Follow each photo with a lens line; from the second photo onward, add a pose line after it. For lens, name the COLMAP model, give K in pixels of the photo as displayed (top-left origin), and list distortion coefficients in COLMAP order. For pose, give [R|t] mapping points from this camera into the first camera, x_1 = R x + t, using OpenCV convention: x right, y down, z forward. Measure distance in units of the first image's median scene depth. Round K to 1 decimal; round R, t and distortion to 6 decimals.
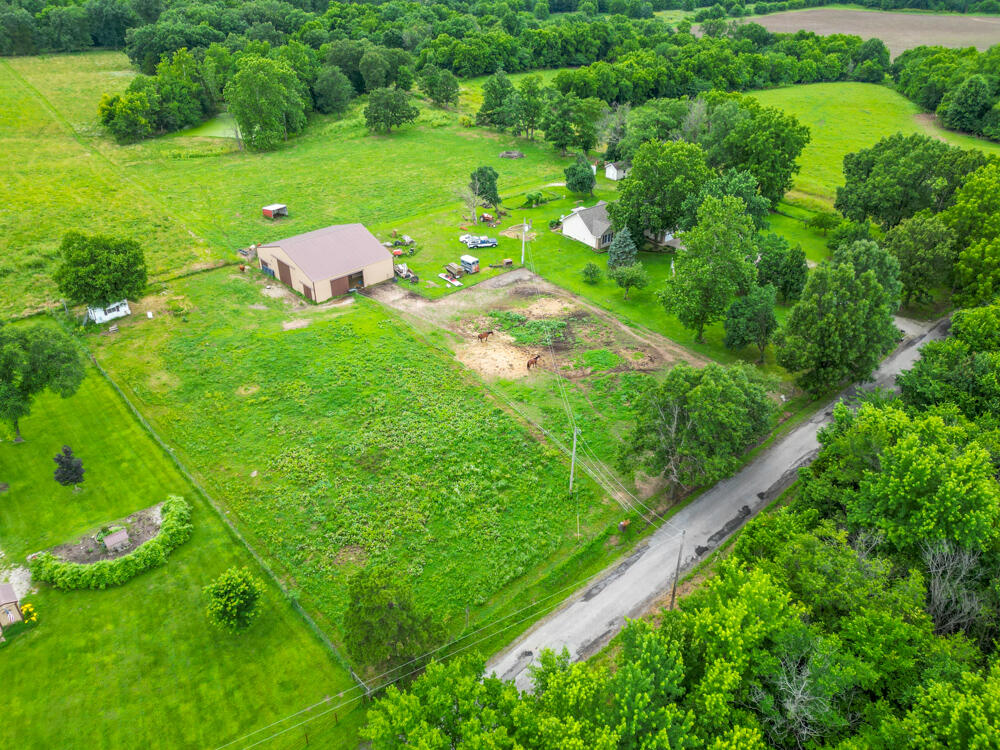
lens RADIAL K [[768.4, 0, 497.5], [0, 768.4, 381.5], [0, 0, 1]] dist [0.066518, -0.075609]
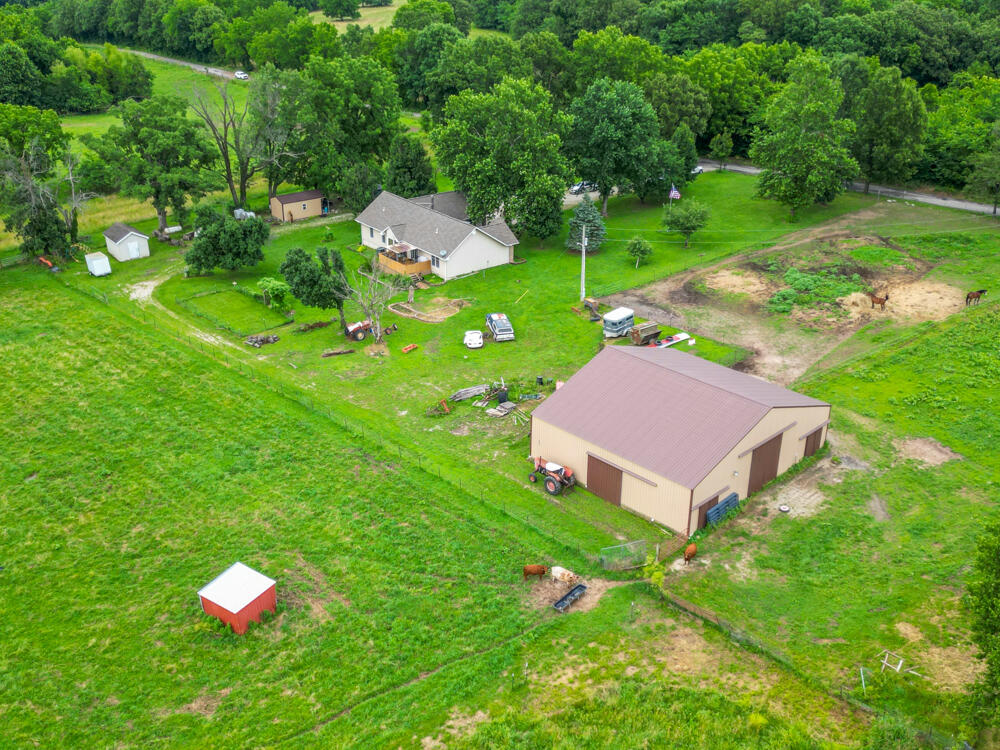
lens RADIAL K [[1012.7, 0, 489.6], [0, 1012.7, 374.8], [0, 0, 1]] dist [0.048266, 0.000000]
pose [[-0.023963, -0.432252, 0.901434, -0.728153], [0.535744, 0.755732, 0.376627, -0.453572], [-0.844040, 0.491963, 0.213467, 0.909191]]
